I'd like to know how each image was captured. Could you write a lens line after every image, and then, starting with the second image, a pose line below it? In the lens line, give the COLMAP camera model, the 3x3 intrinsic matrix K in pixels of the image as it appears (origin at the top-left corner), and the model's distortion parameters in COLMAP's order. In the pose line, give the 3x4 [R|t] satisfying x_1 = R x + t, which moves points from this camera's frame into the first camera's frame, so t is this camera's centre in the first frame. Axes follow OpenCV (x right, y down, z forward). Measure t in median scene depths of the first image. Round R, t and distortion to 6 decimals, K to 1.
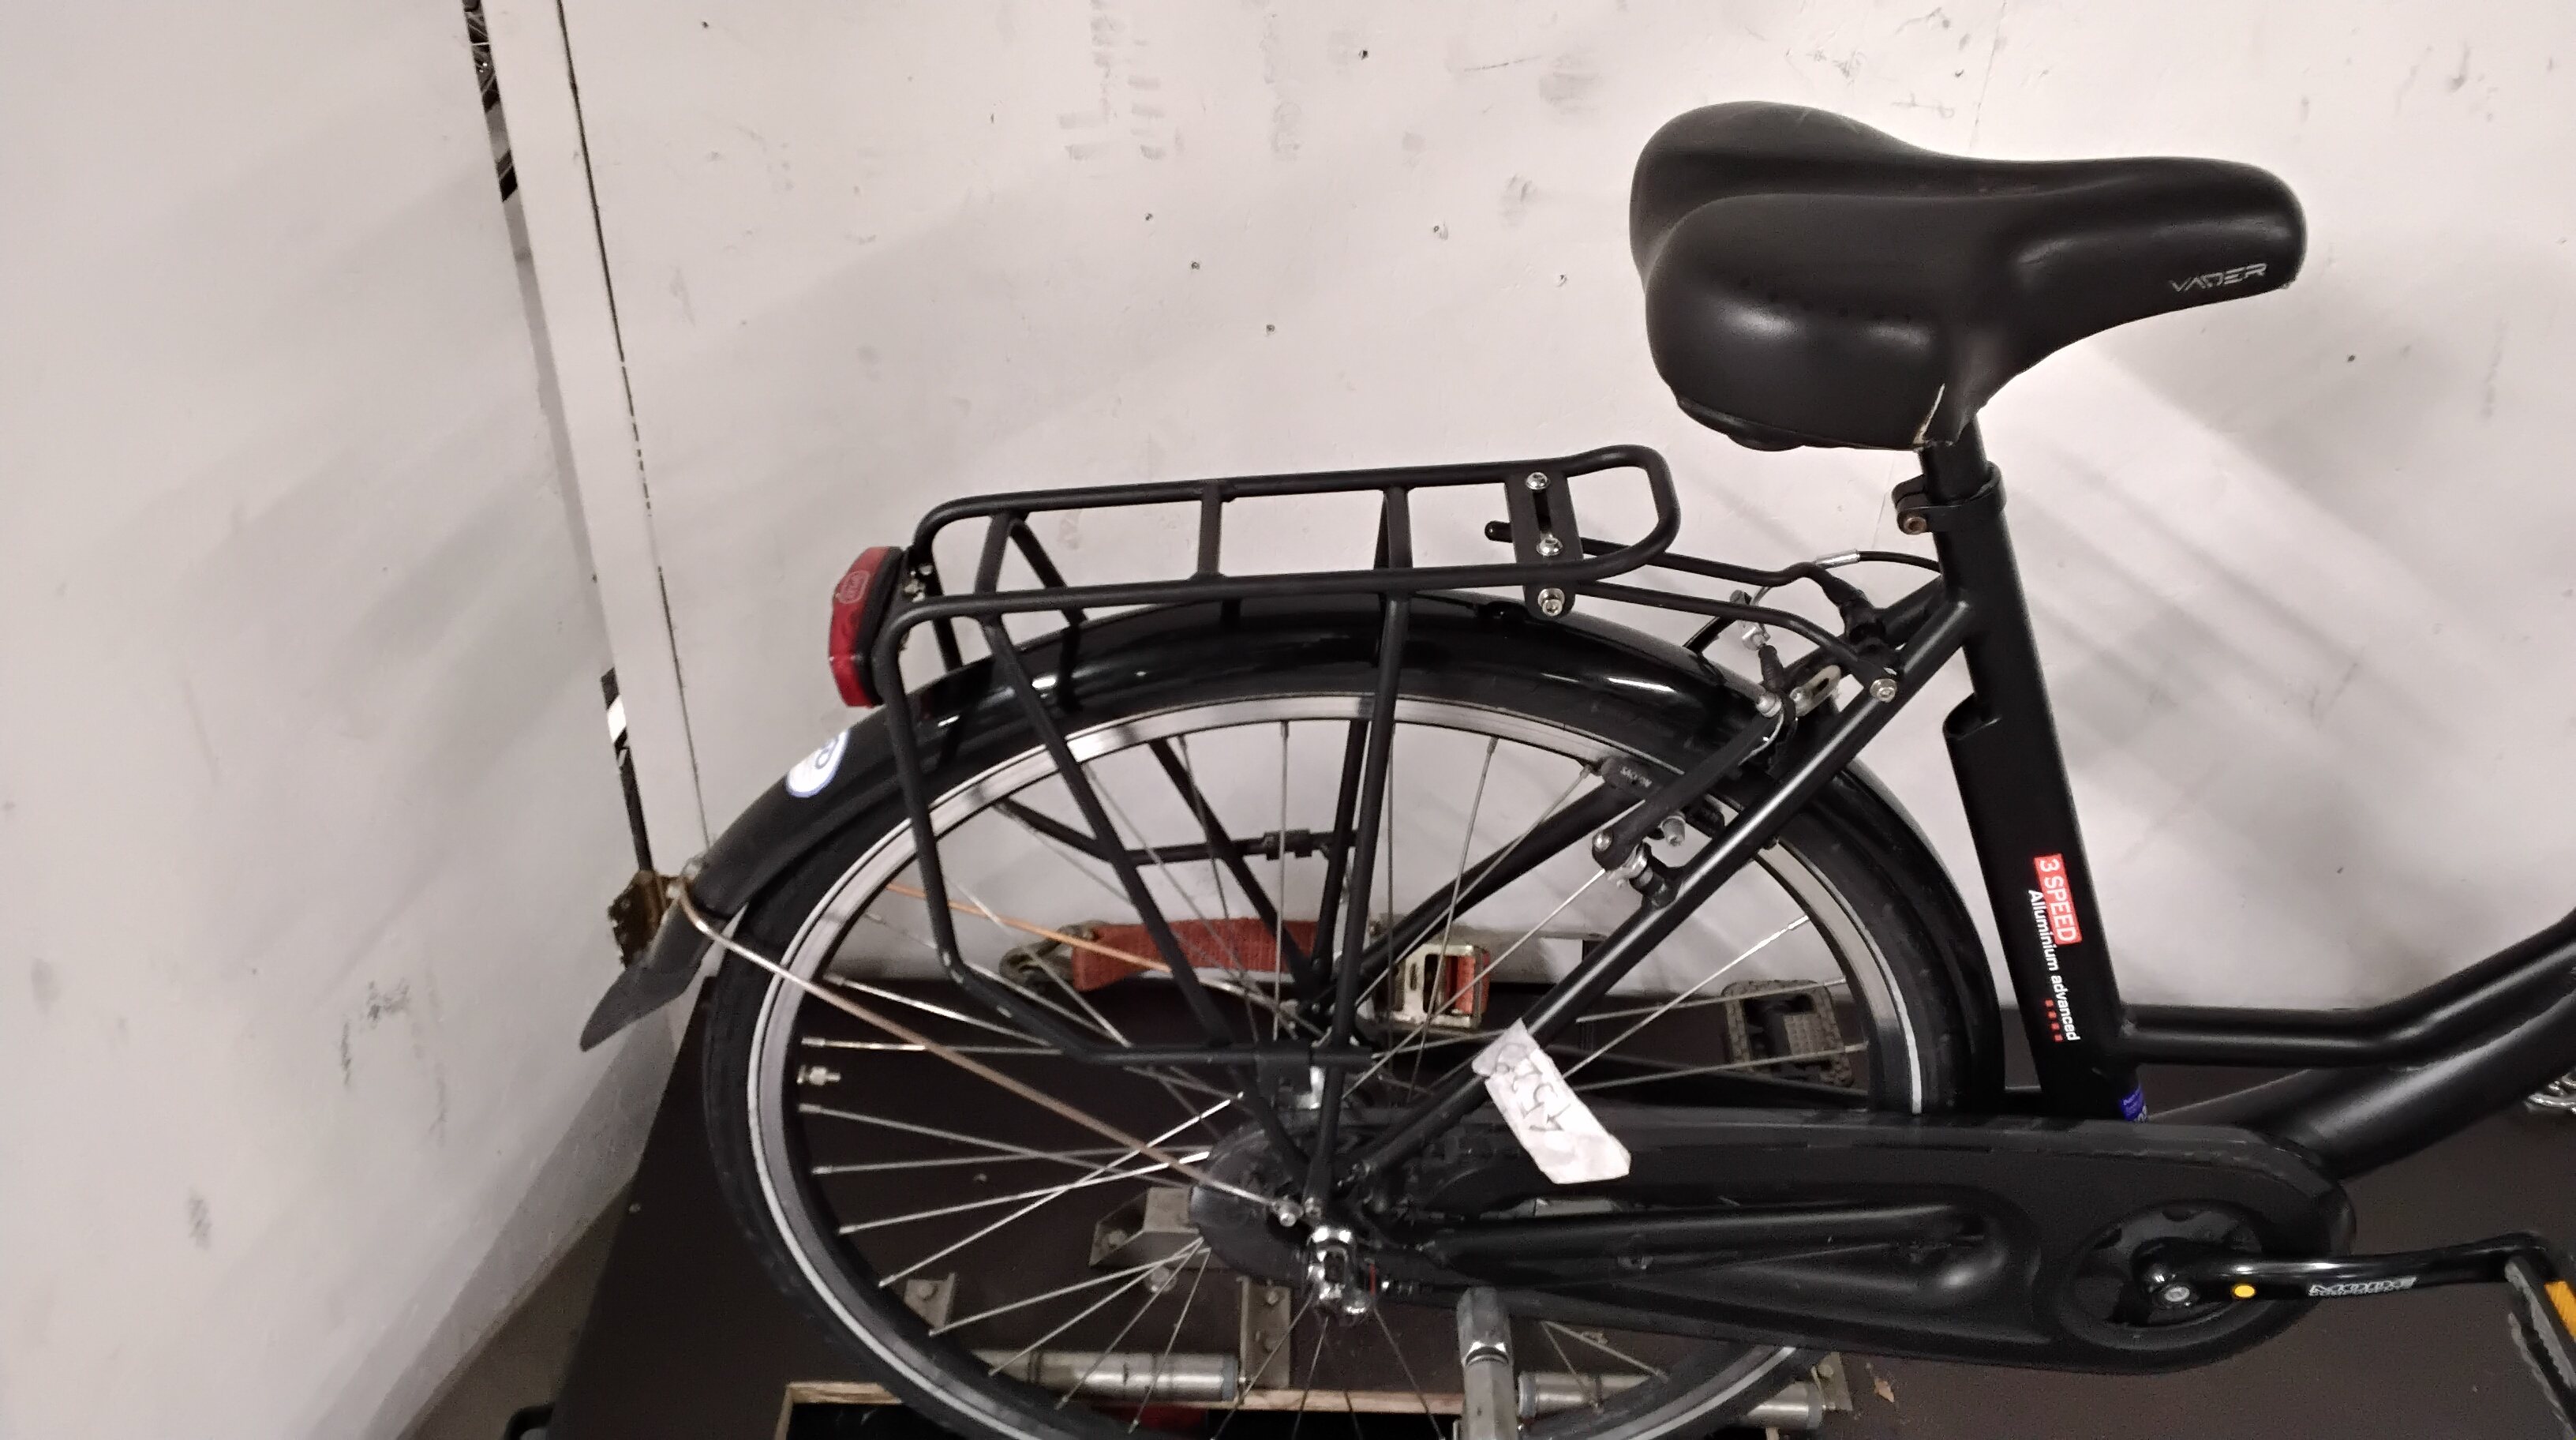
lens RADIAL K [[2029.2, 0, 1287.0], [0, 2029.2, 726.1], [0, 0, 1]] dist [0.079706, -0.119128]
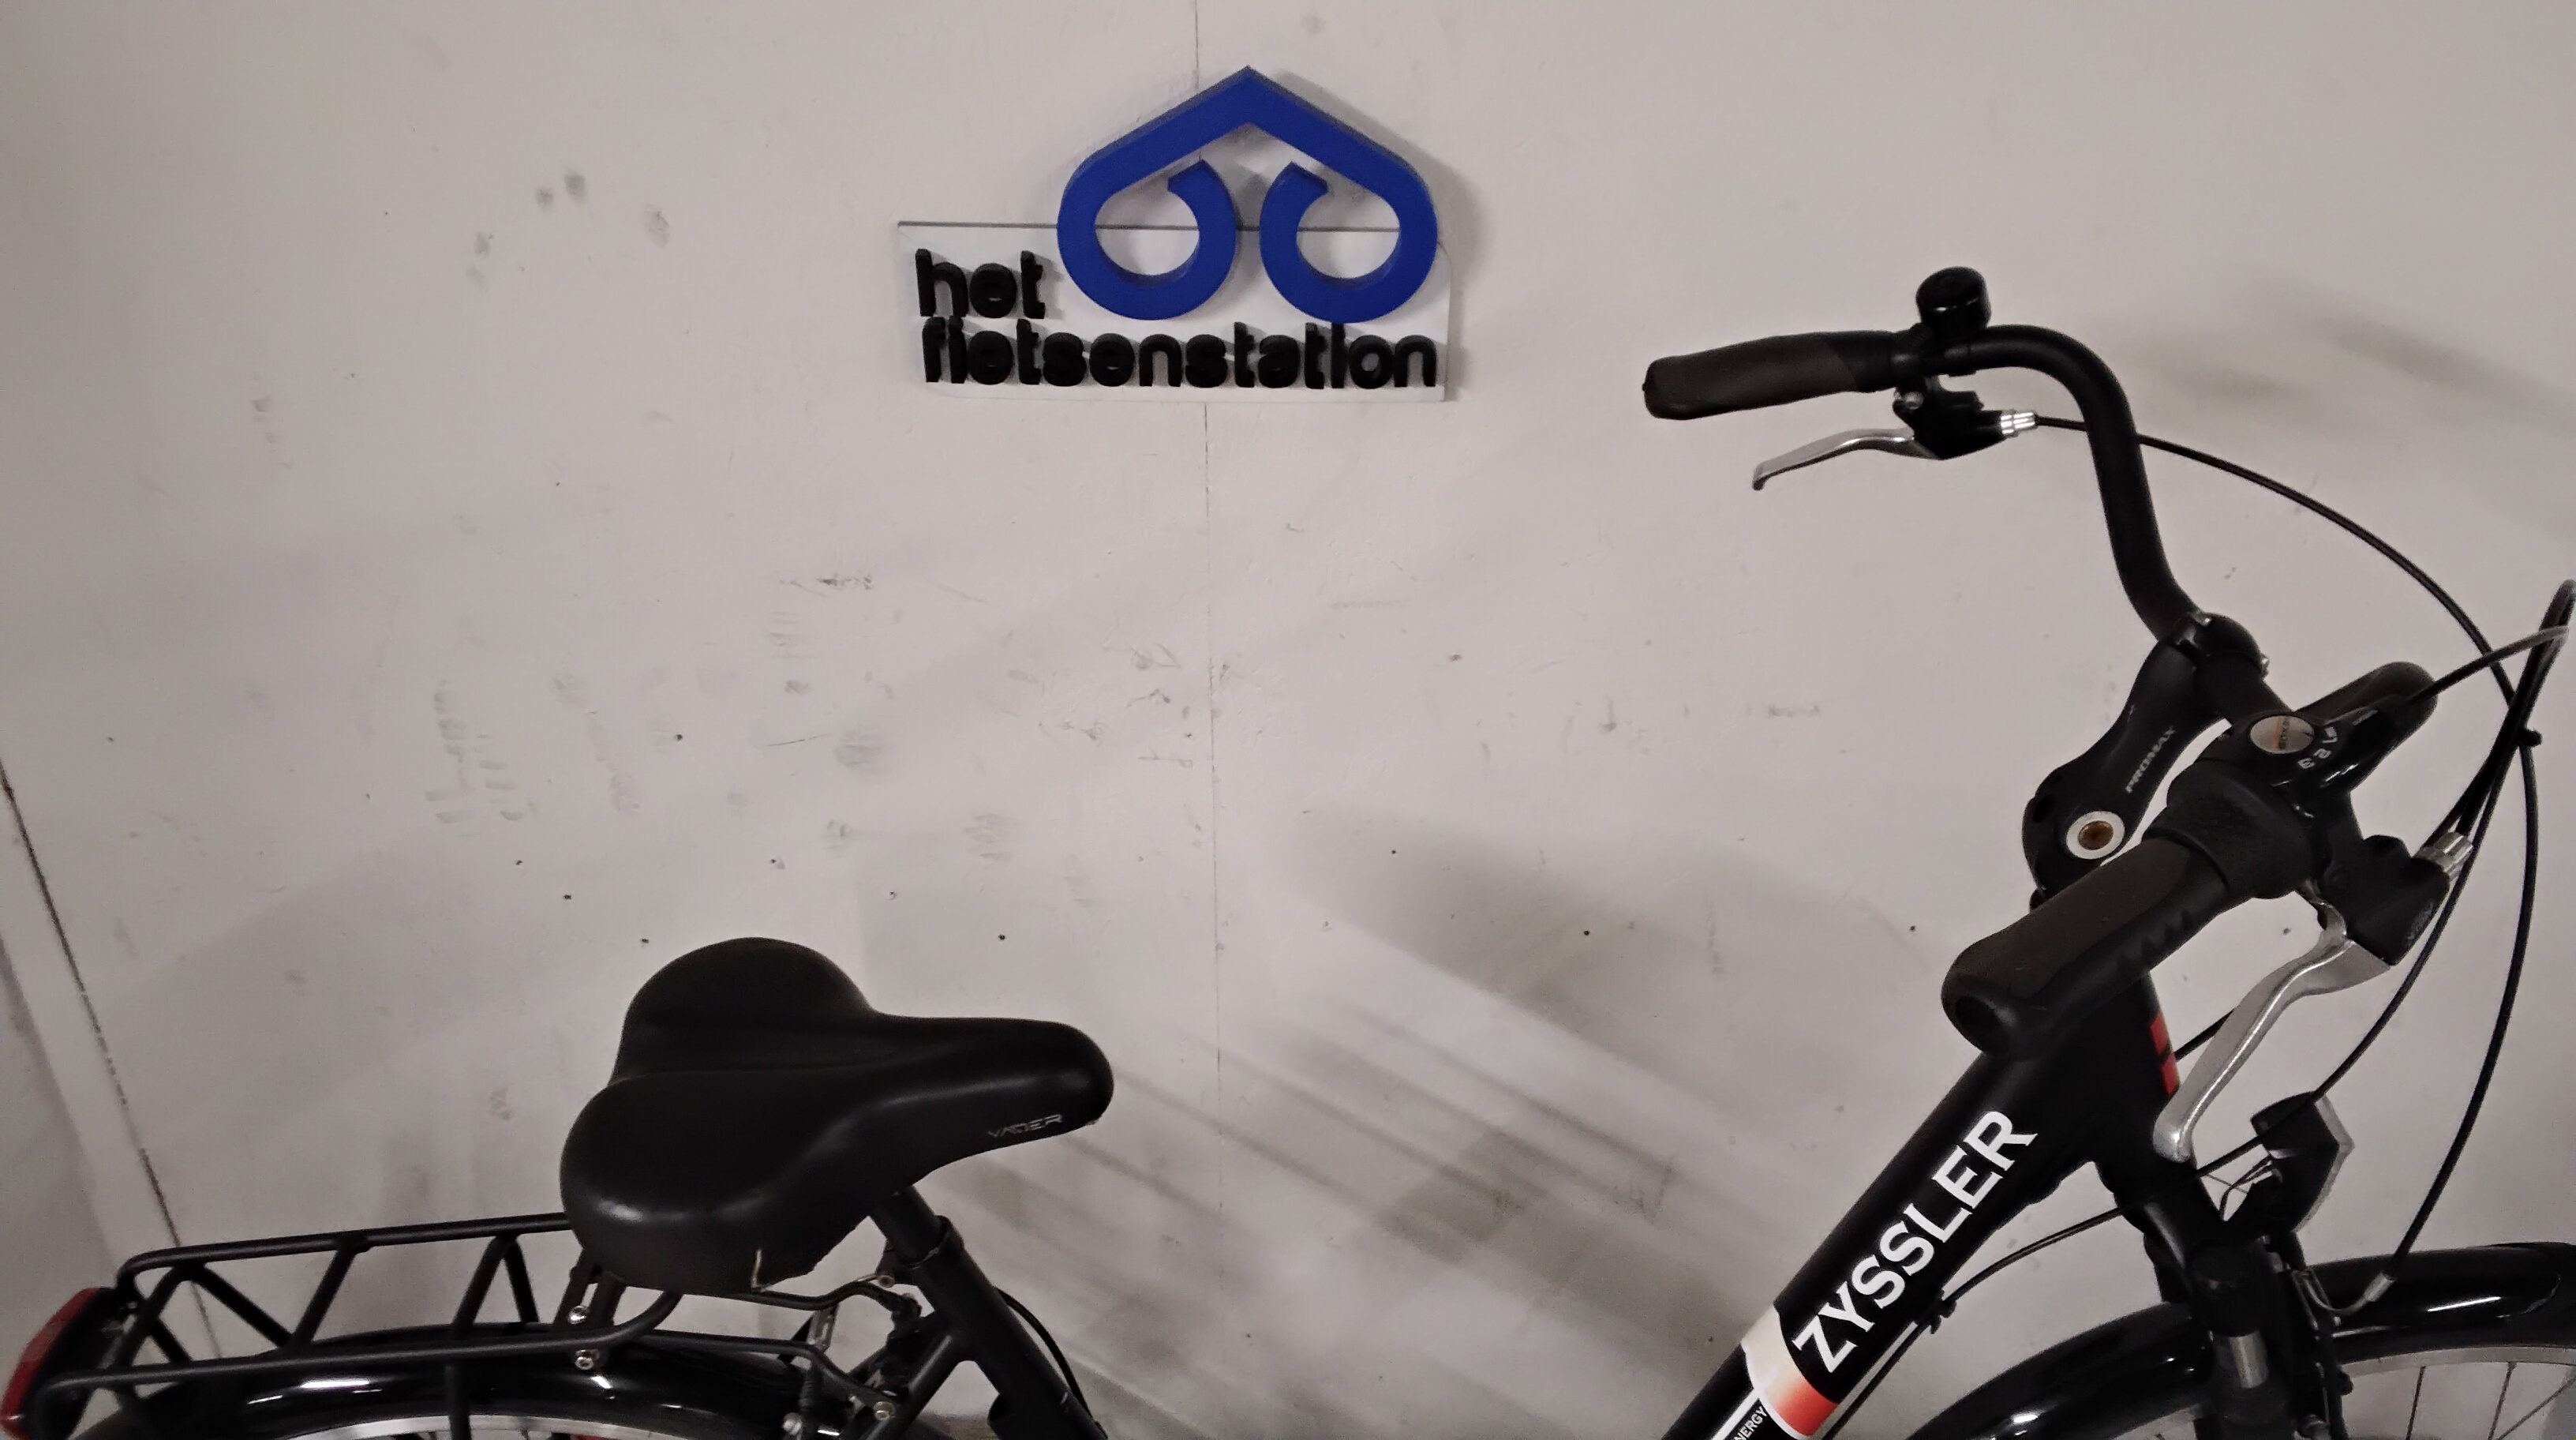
lens RADIAL K [[2029.2, 0, 1301.2], [0, 2029.2, 728.8], [0, 0, 1]] dist [0.079706, -0.119128]
pose [[0.999385, -0.035027, -0.001826, 0.401539], [0.034720, 0.995323, -0.090147, -0.216864], [0.004975, 0.090028, 0.995927, -0.170891]]
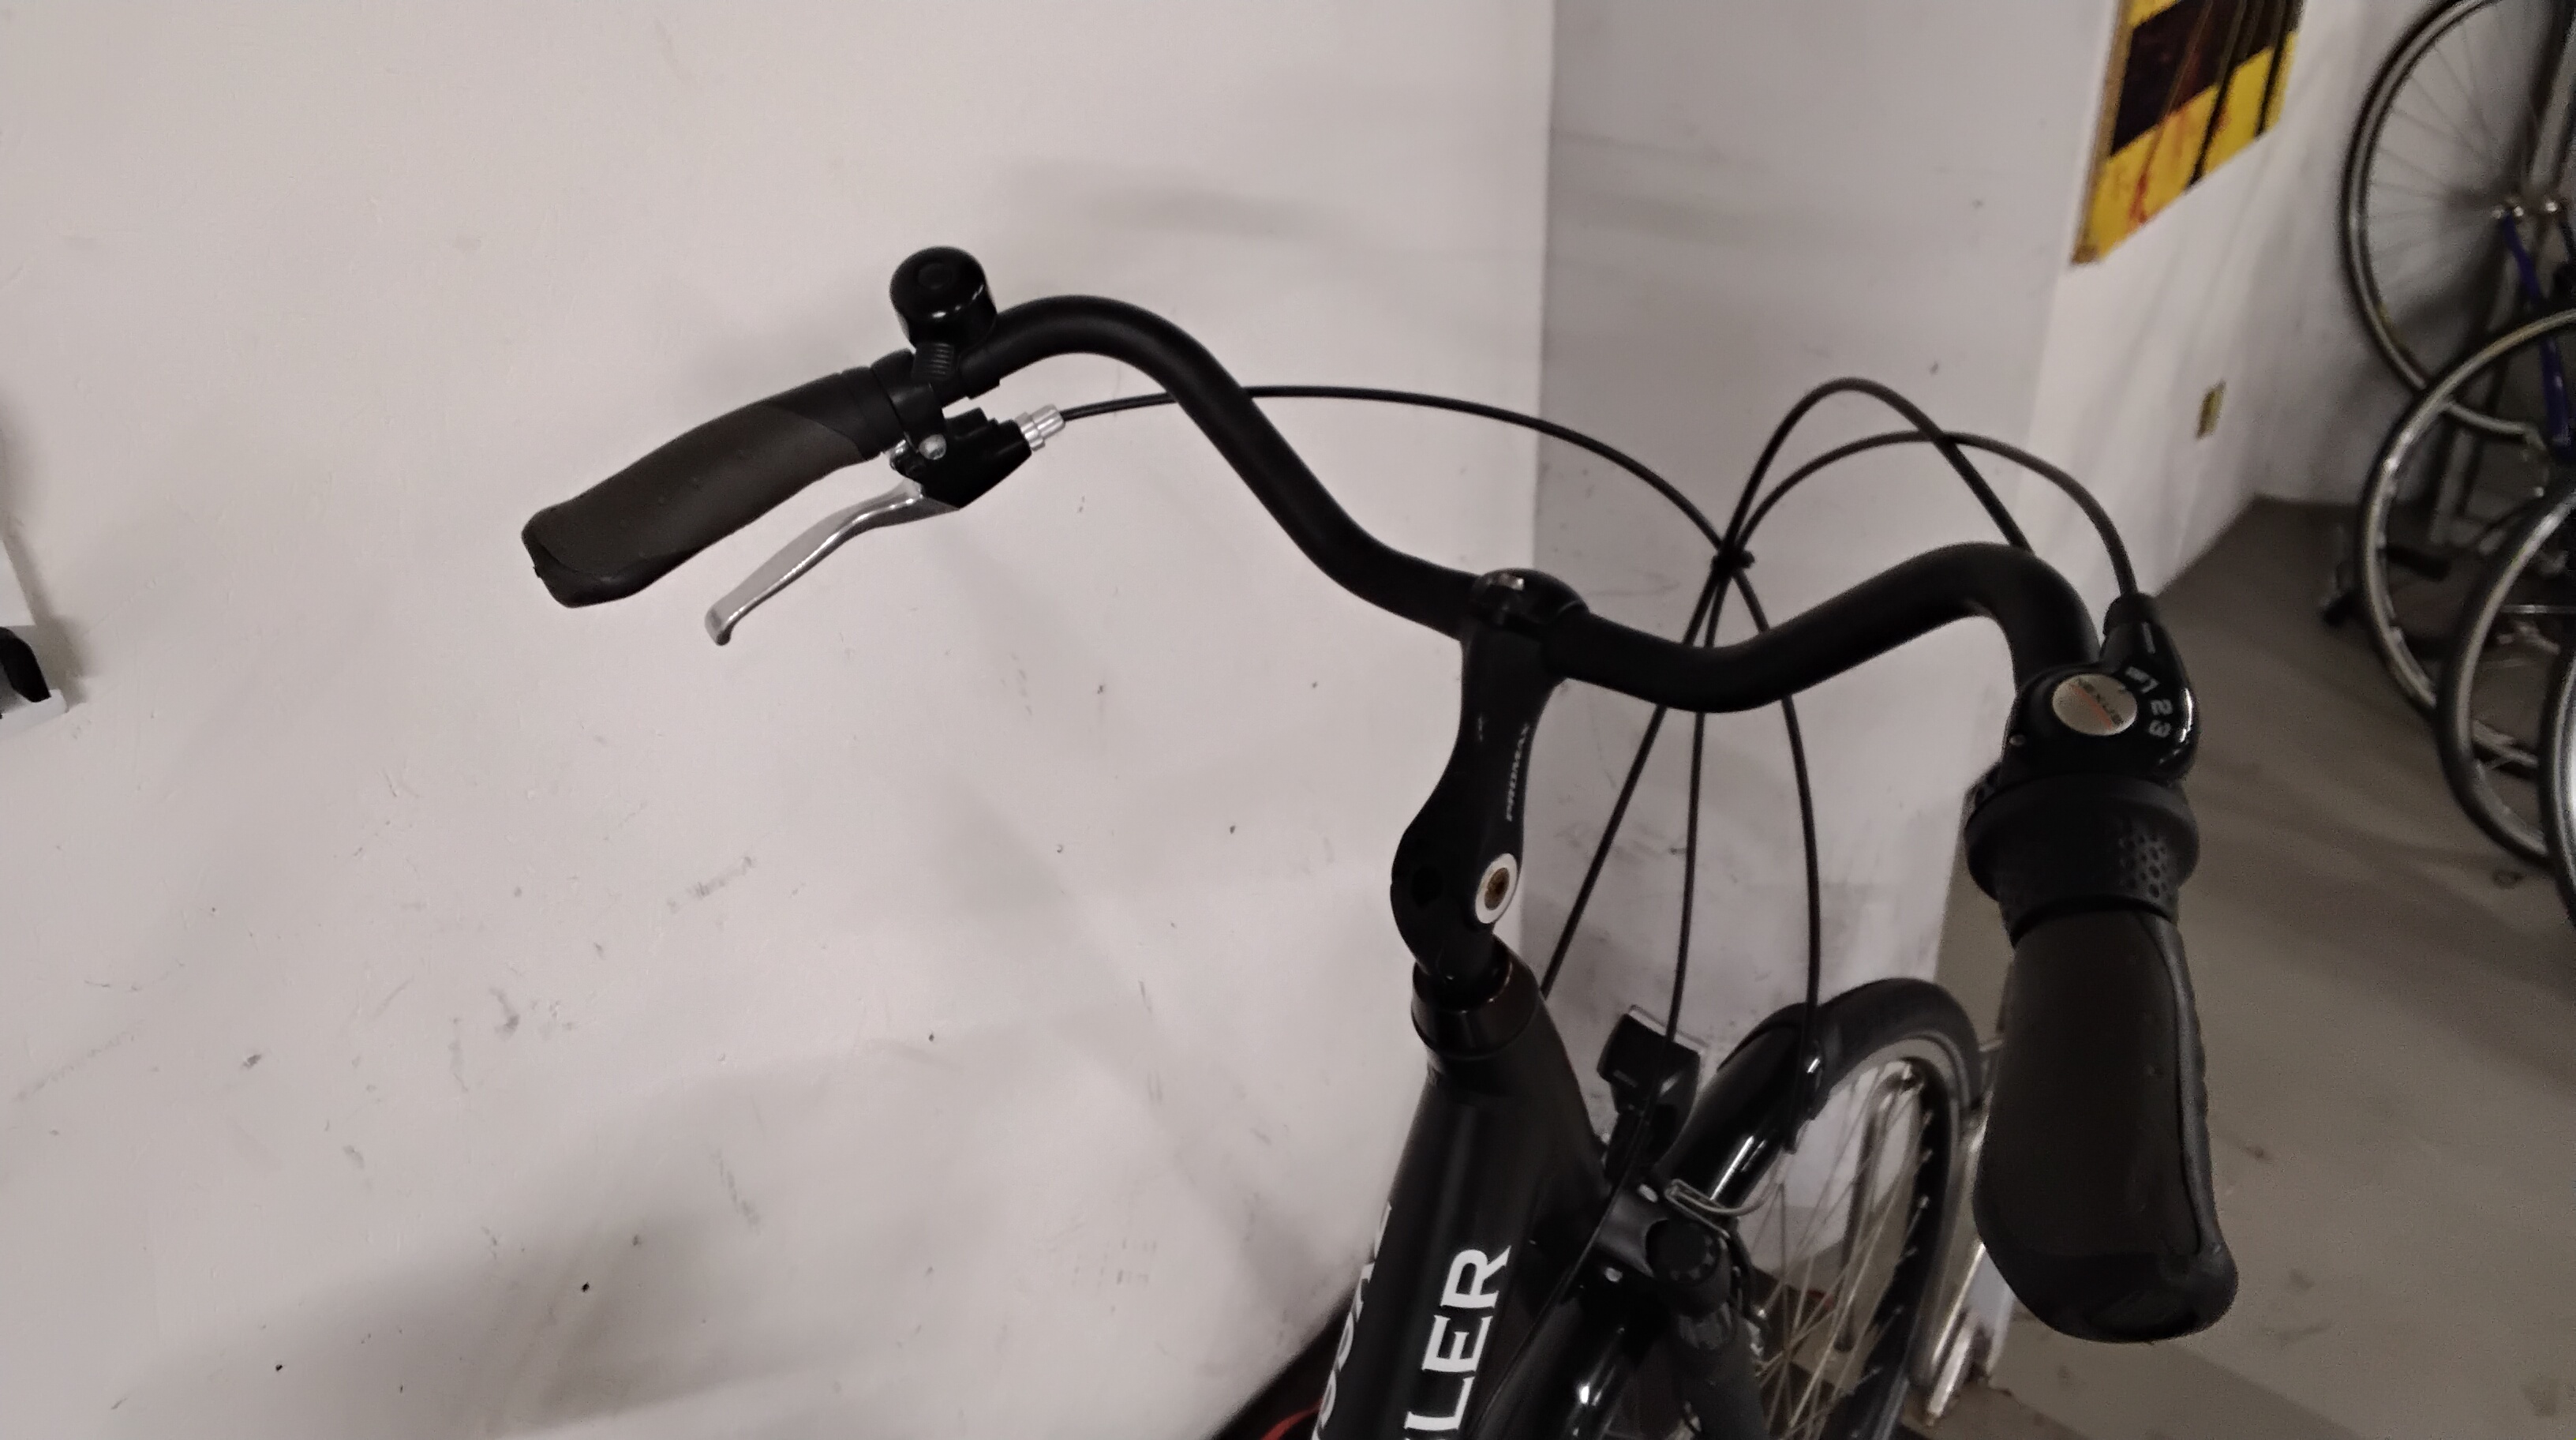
lens RADIAL K [[2029.2, 0, 1302.9], [0, 2029.2, 729.2], [0, 0, 1]] dist [0.079706, -0.119128]
pose [[0.634340, -0.461700, 0.620037, 0.325044], [0.494152, 0.858976, 0.134071, -0.374579], [-0.594497, 0.221346, 0.773033, 0.161192]]
